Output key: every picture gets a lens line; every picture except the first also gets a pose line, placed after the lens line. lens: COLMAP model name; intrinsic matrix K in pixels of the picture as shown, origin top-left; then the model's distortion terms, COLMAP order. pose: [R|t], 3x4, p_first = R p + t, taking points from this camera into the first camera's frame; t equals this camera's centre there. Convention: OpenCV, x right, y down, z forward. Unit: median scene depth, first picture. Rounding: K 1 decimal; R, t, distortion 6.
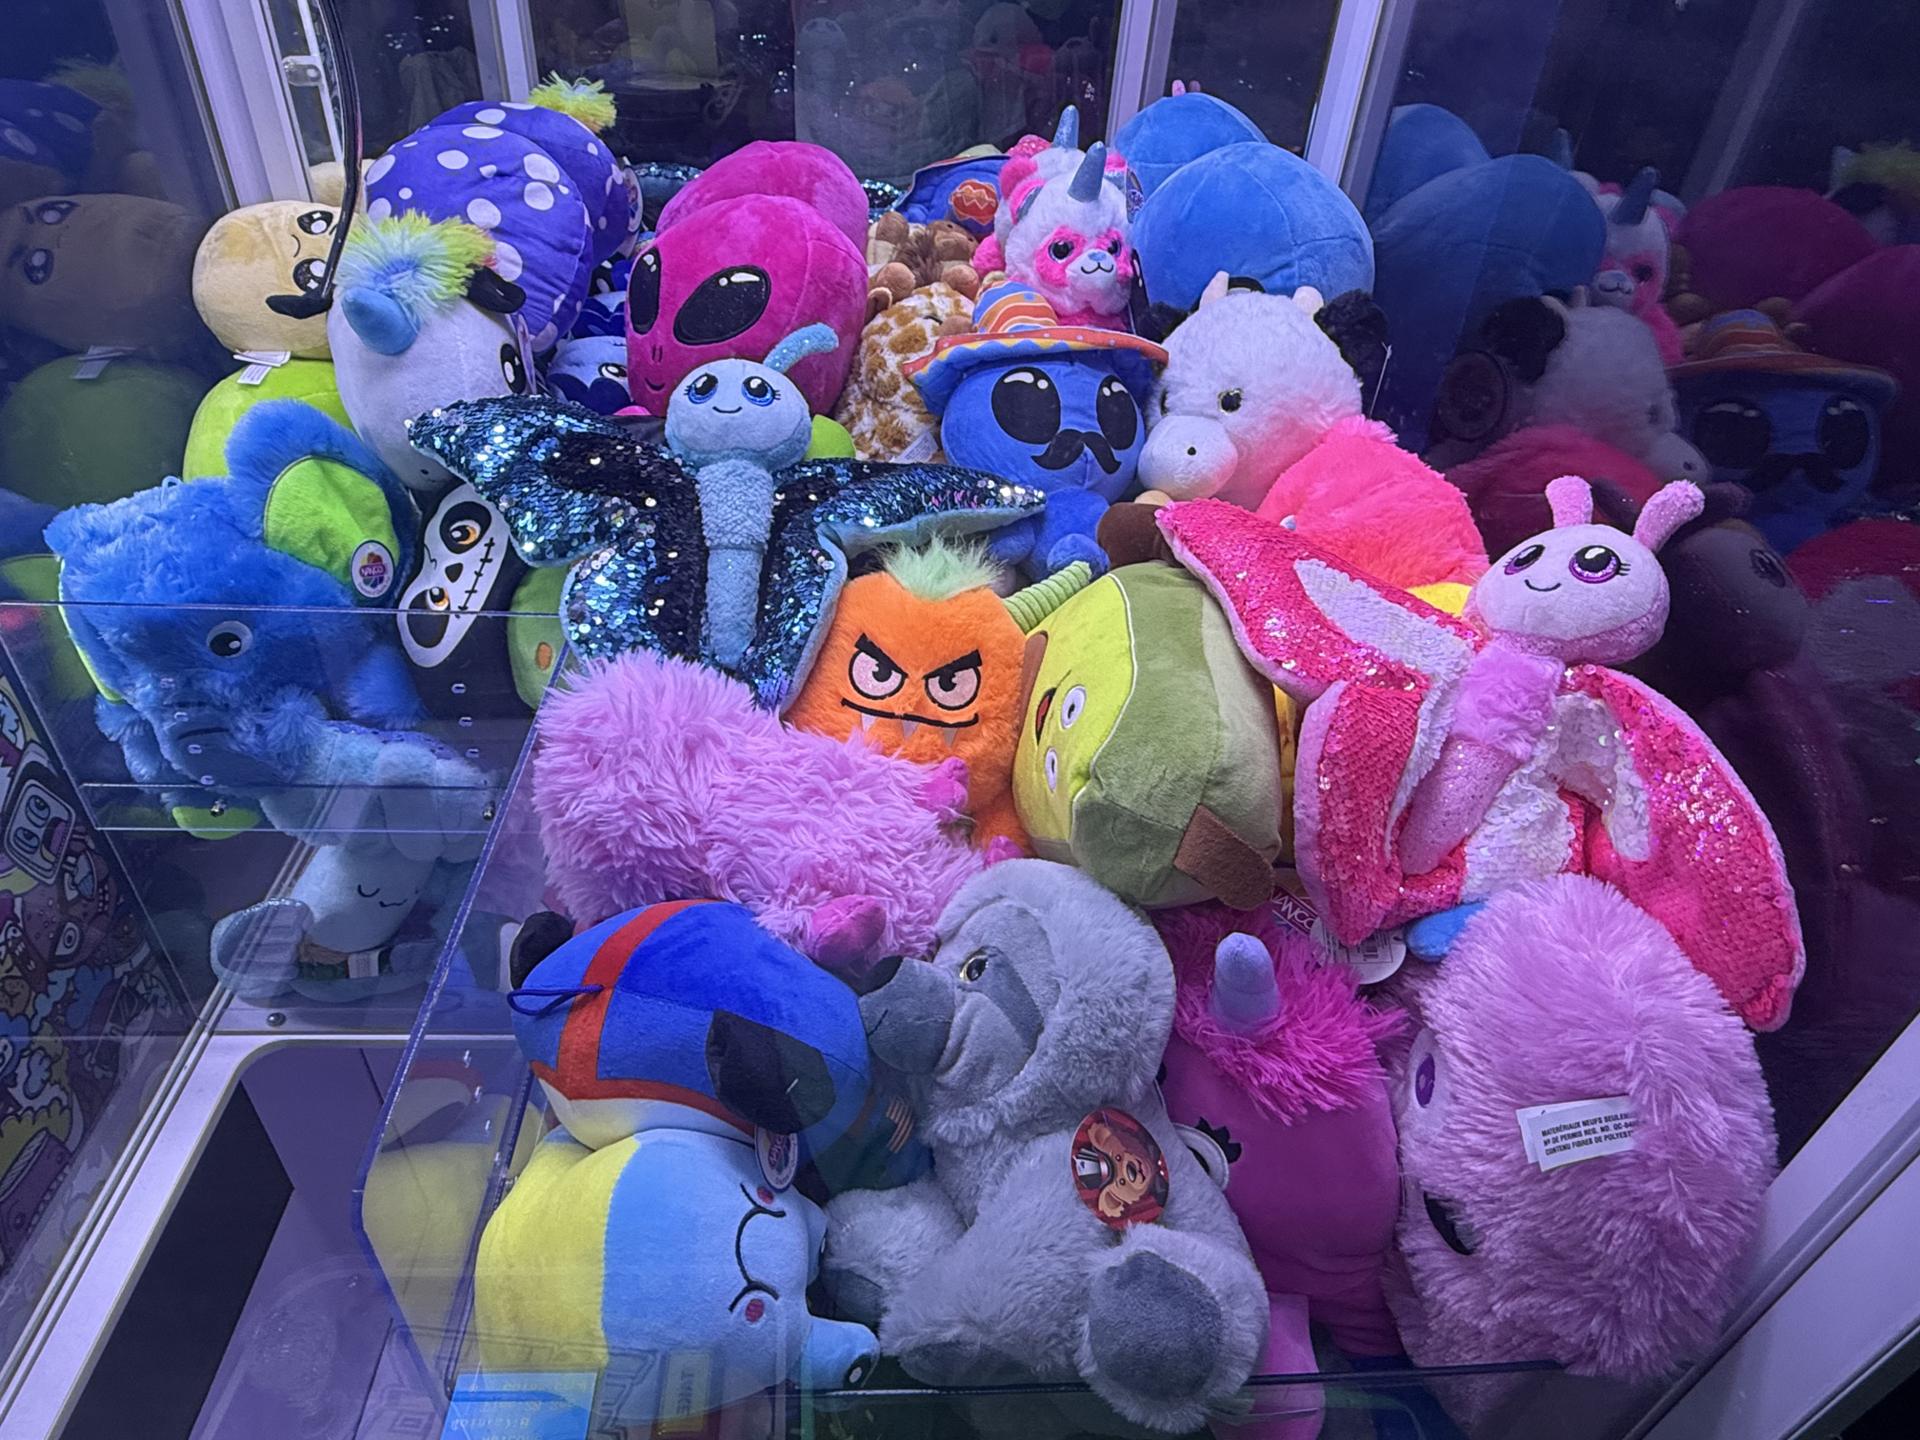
lens RADIAL K [[1186.2, 0, 930.5], [0, 1186.2, 736.0], [0, 0, 1]] dist [0.004318, -0.004229]
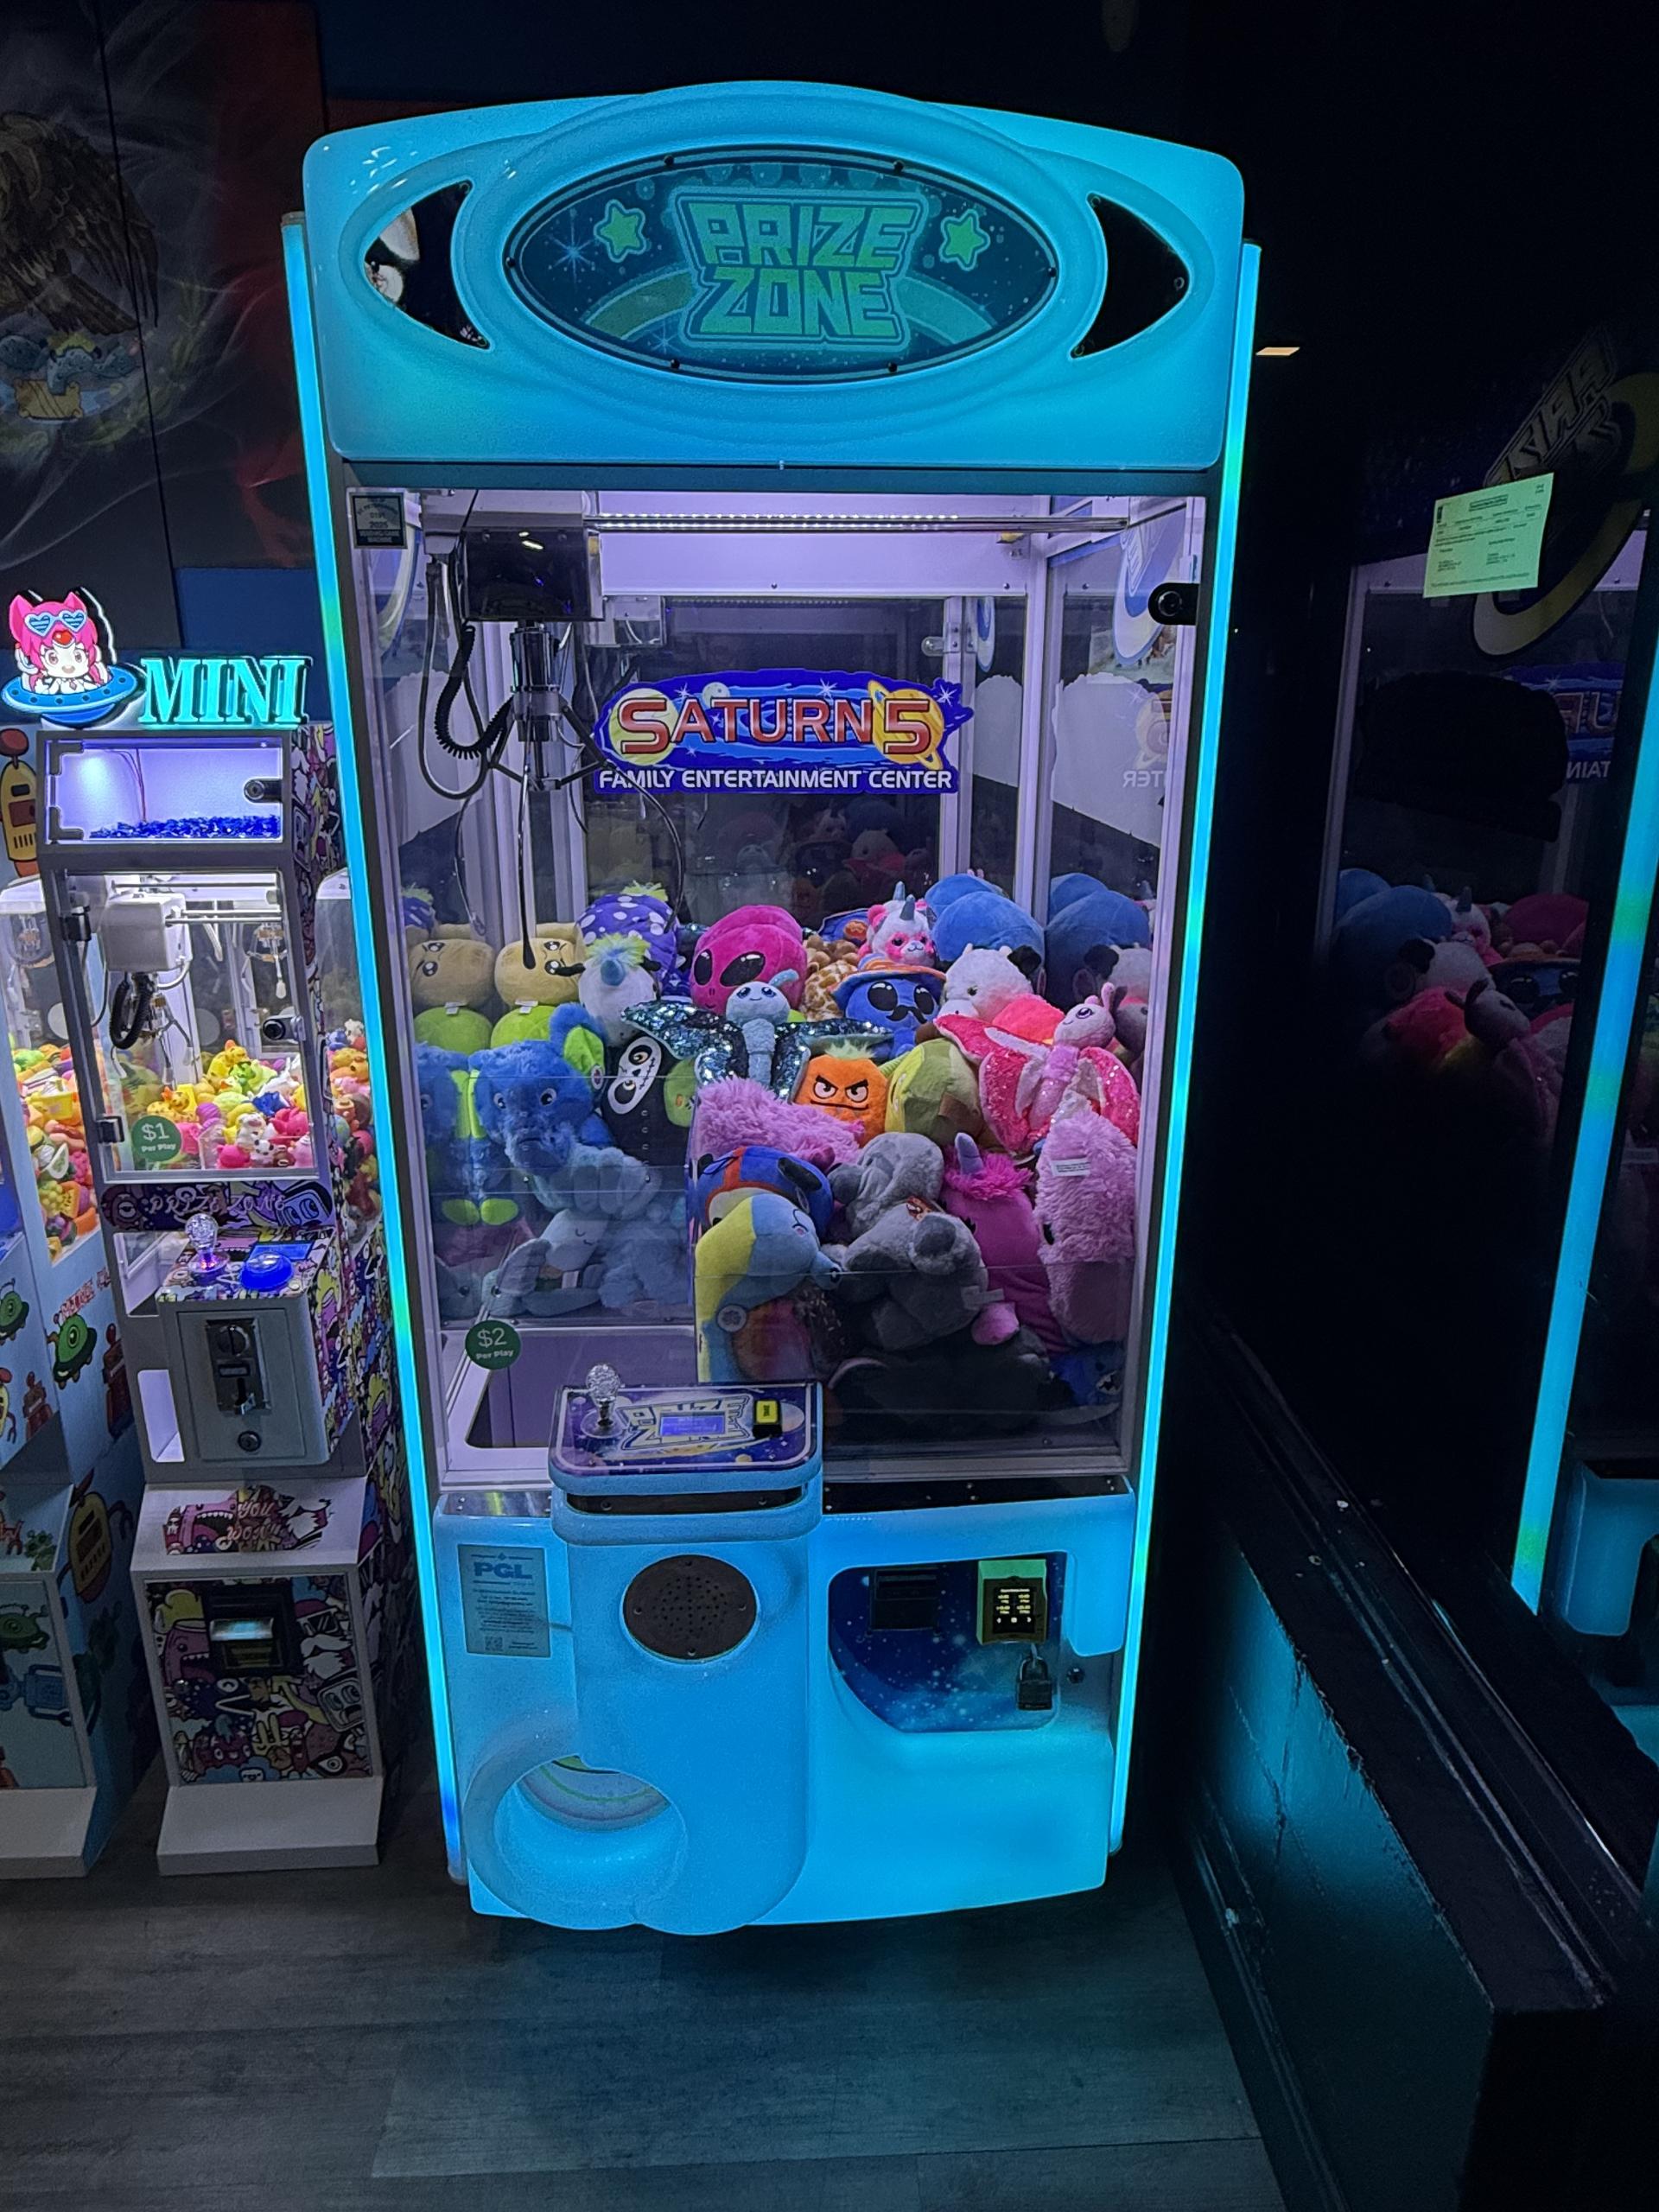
lens RADIAL K [[1366.6, 0, 828.6], [0, 1366.6, 1093.4], [0, 0, 1]] dist [0.004318, -0.004229]
pose [[0.998752, -0.049731, 0.004620, -0.045618], [0.048250, 0.936812, -0.346491, 0.835535], [0.012903, 0.346281, 0.938042, -1.461882]]
